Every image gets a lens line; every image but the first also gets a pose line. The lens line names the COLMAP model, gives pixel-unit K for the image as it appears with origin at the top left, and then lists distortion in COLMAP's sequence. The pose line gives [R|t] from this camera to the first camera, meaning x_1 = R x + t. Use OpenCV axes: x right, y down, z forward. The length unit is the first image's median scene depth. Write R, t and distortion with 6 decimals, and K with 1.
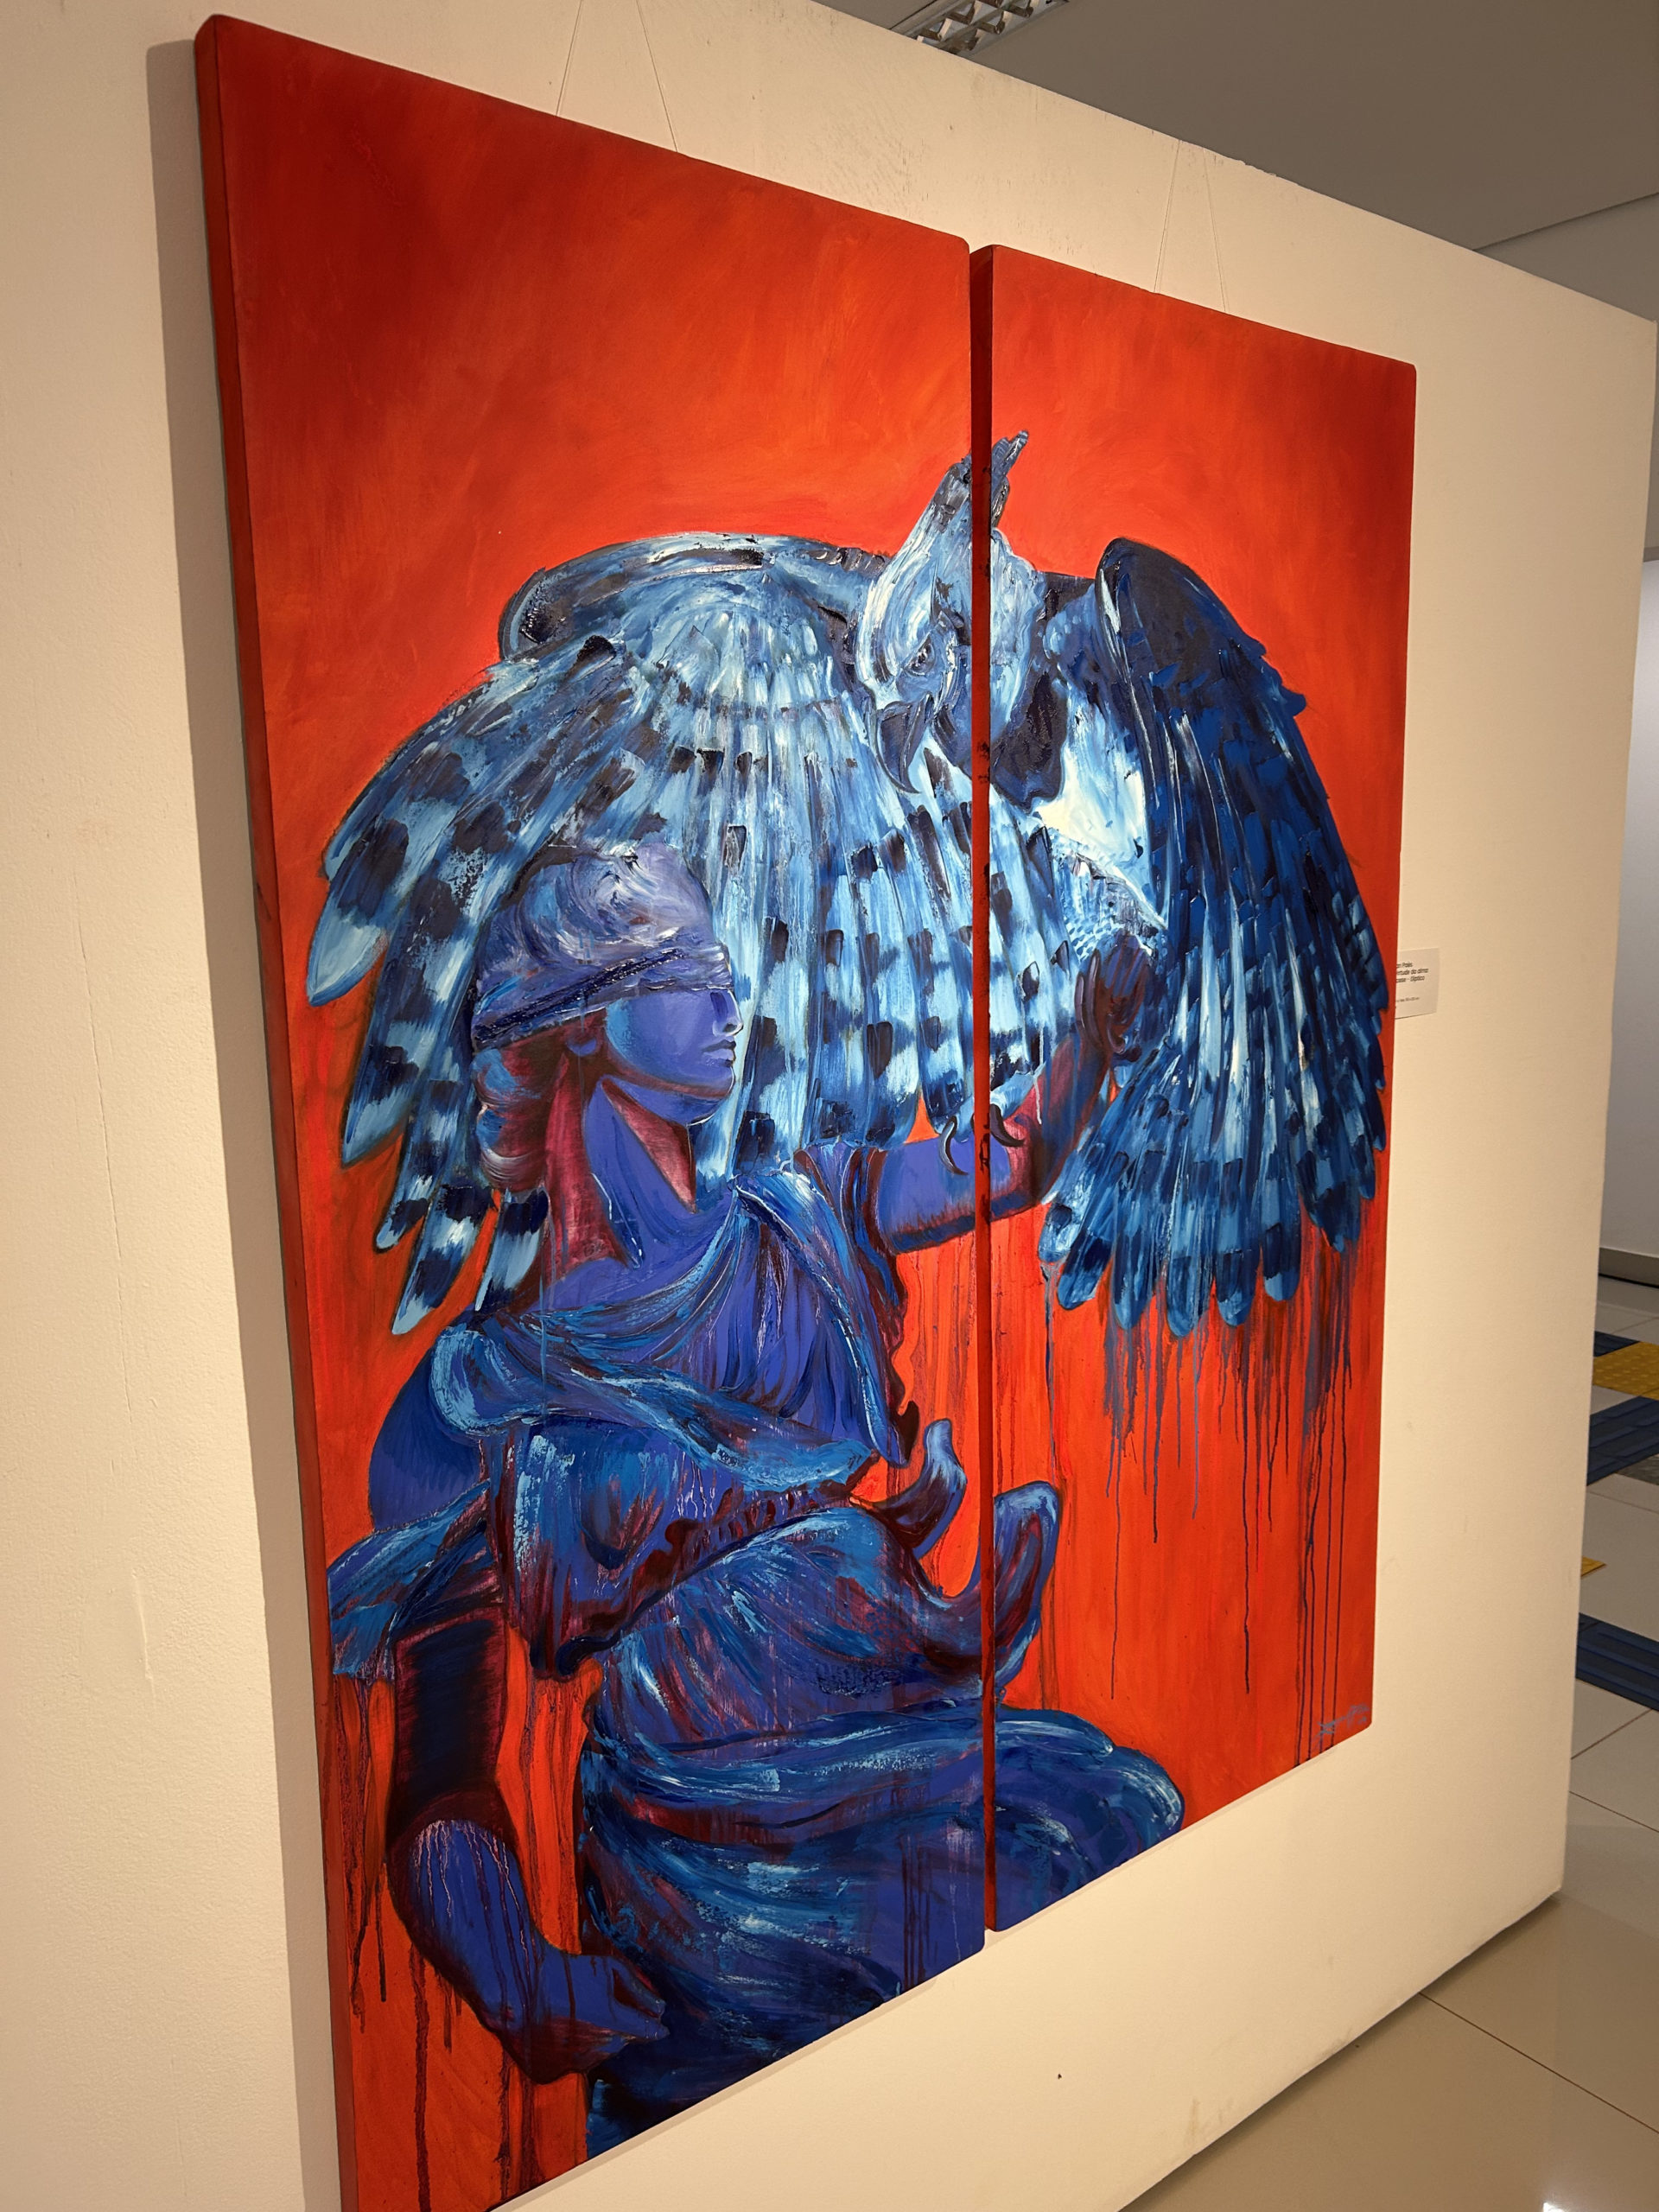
lens RADIAL K [[1668.7, 0, 835.4], [0, 1668.7, 1112.0], [0, 0, 1]] dist [0.040856, -0.040765]
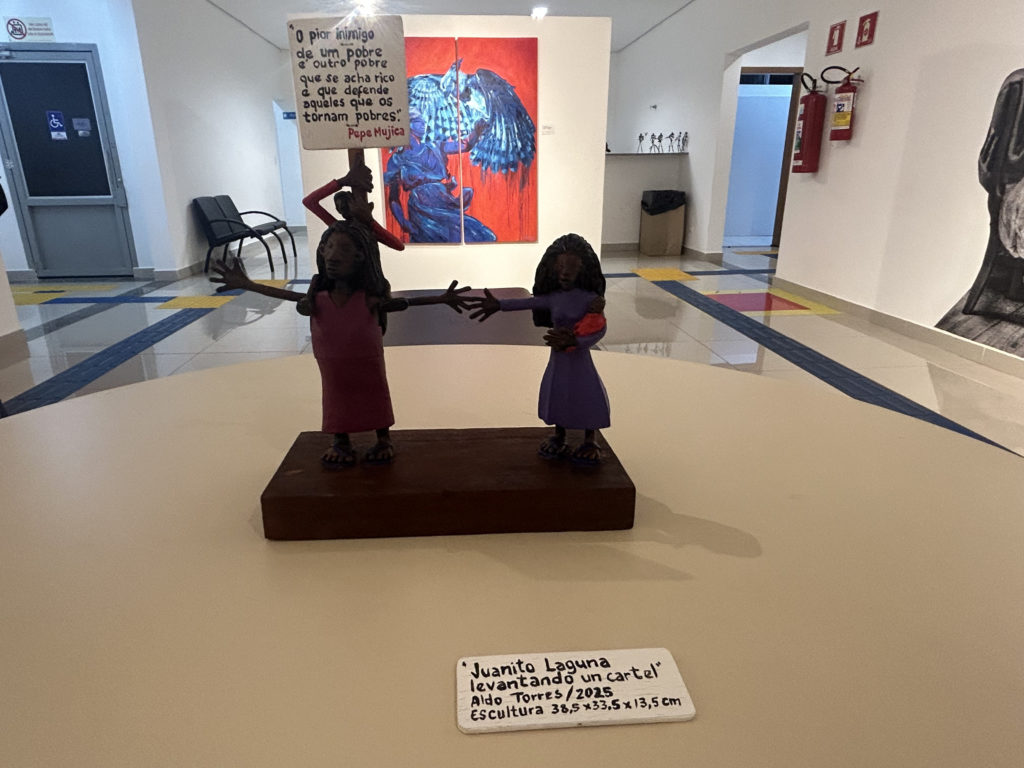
lens RADIAL K [[620.4, 0, 496.8], [0, 620.4, 379.4], [0, 0, 1]] dist [-0.005014, 0.004791]
pose [[0.838643, 0.182313, -0.513264, 2.244576], [-0.082847, 0.974051, 0.210620, 0.548566], [0.538344, -0.134113, 0.831985, -1.861895]]
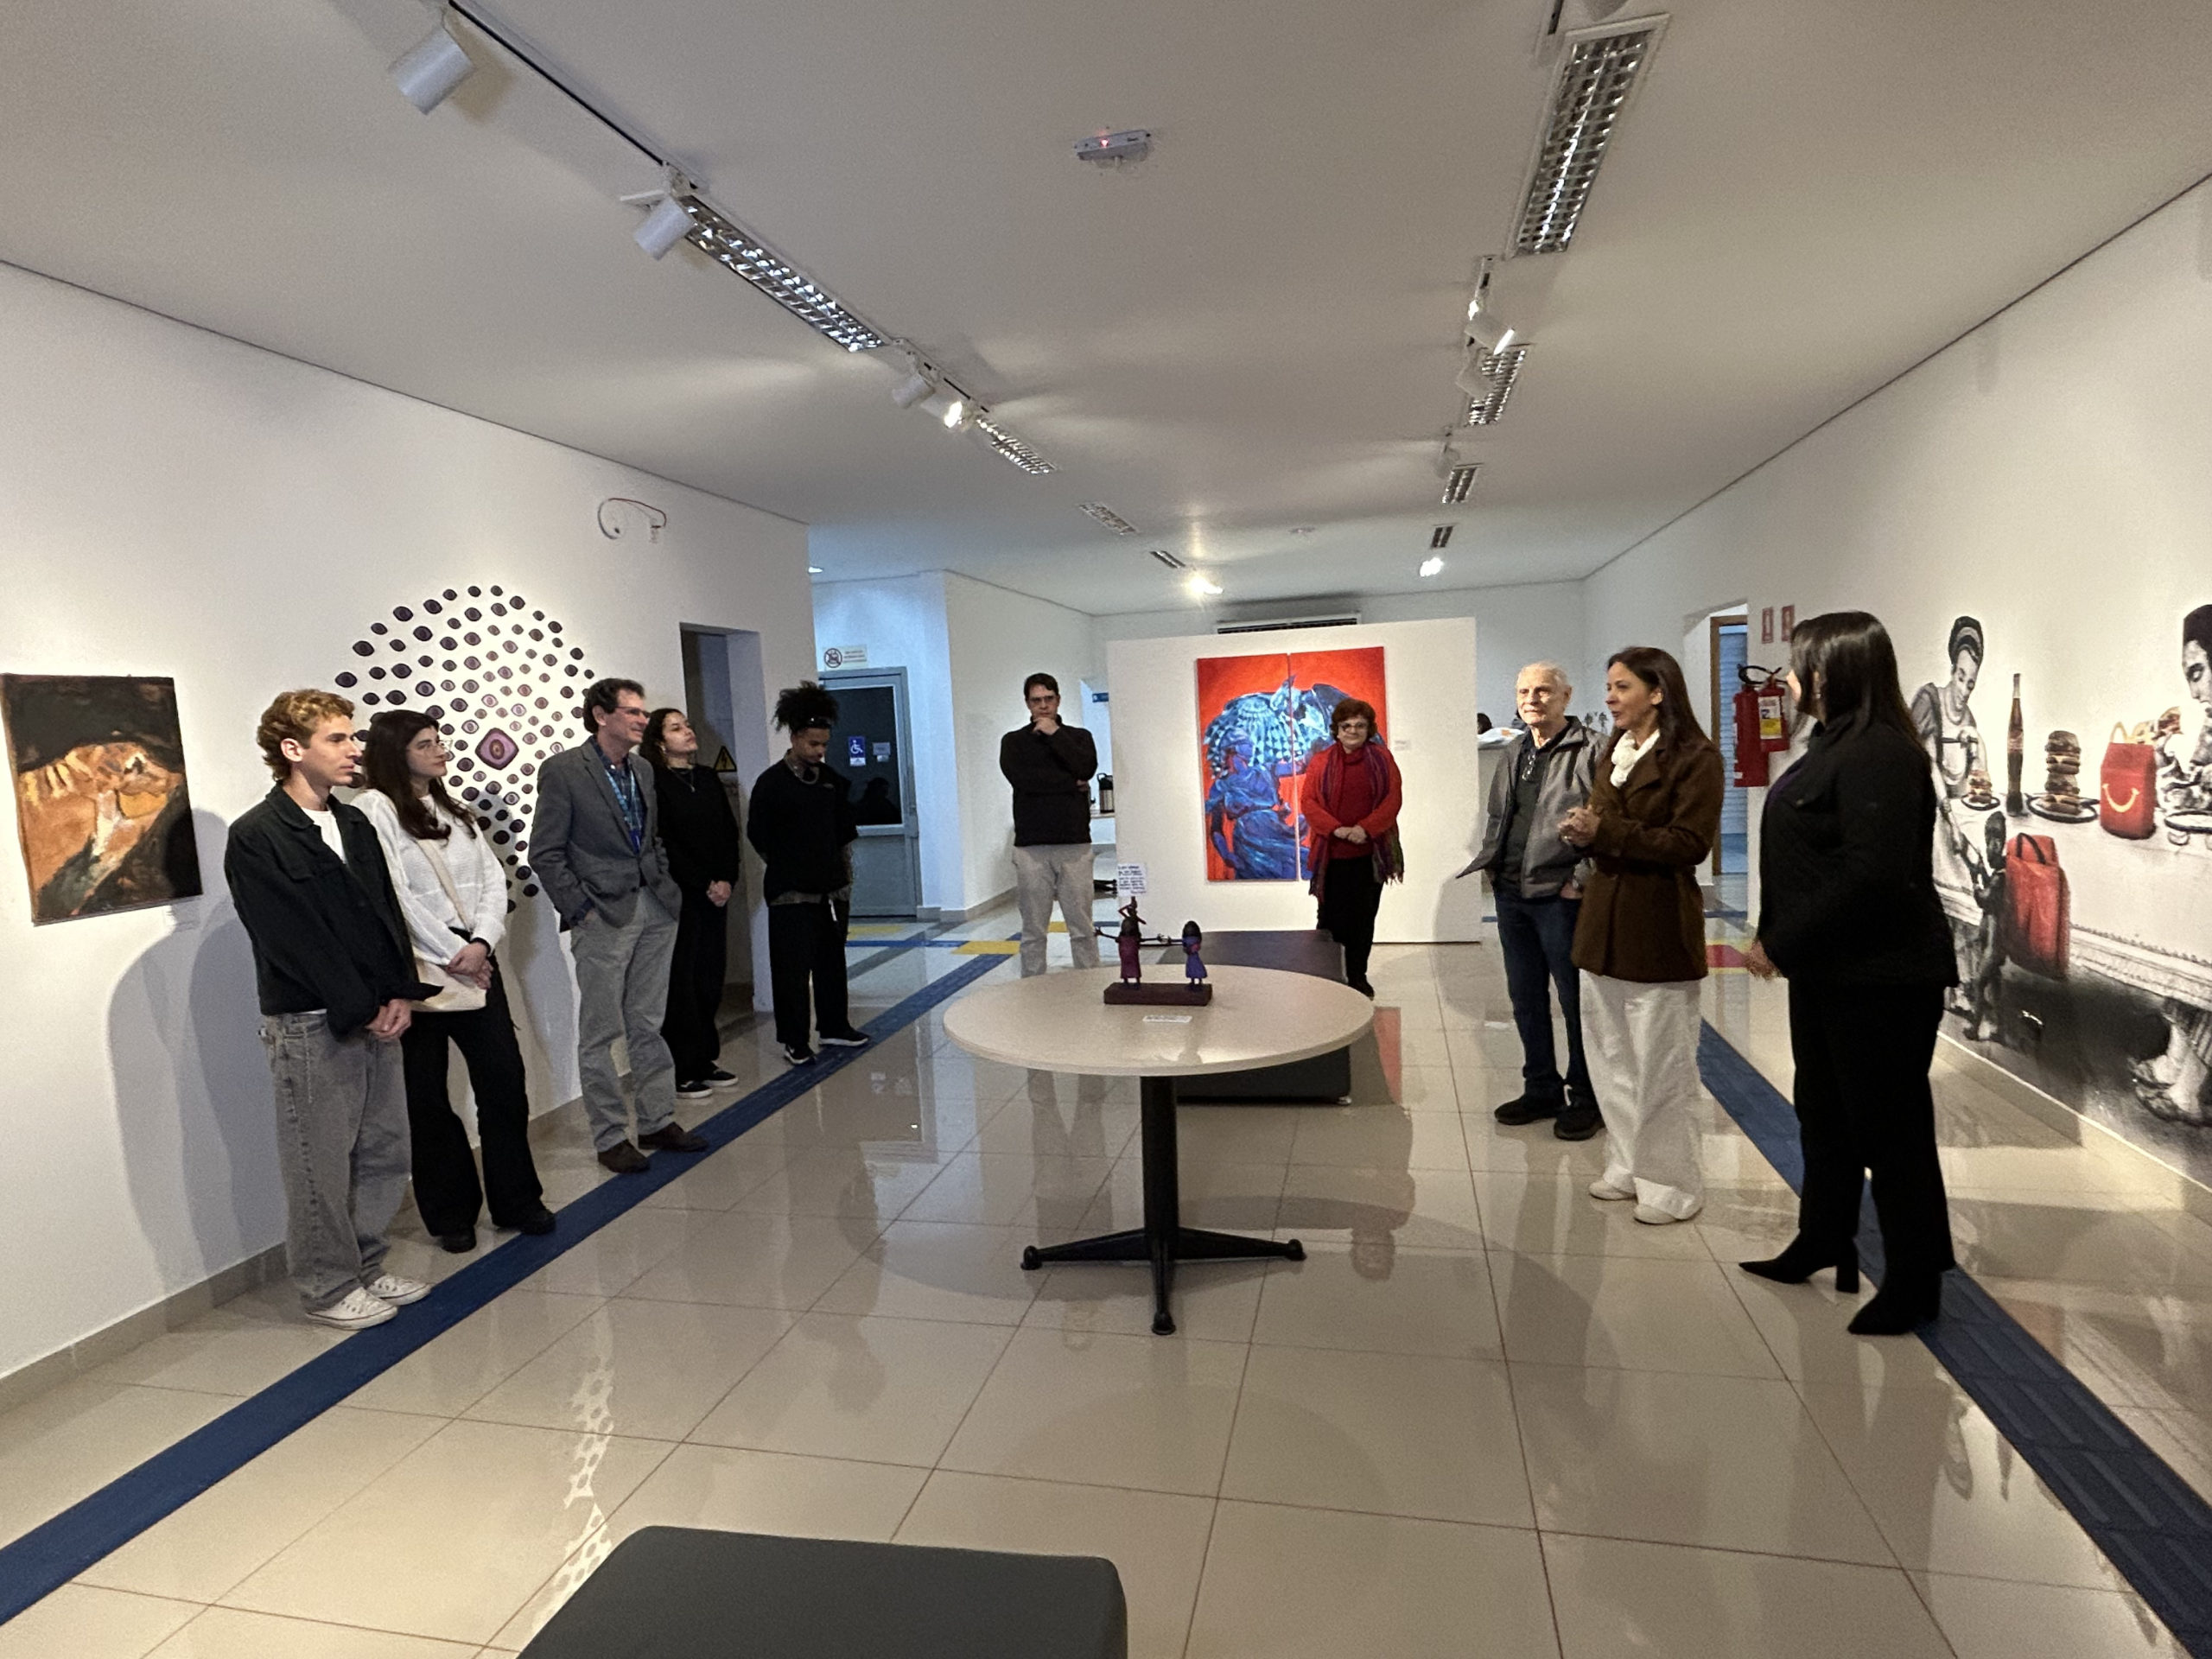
lens RADIAL K [[1189.6, 0, 1094.8], [0, 1189.6, 832.0], [0, 0, 1]] dist [-0.004878, 0.003200]
pose [[0.636783, 0.048088, -0.769542, 3.785177], [-0.066873, 0.997737, 0.007011, 0.355675], [0.768138, 0.046997, 0.638557, -3.209033]]
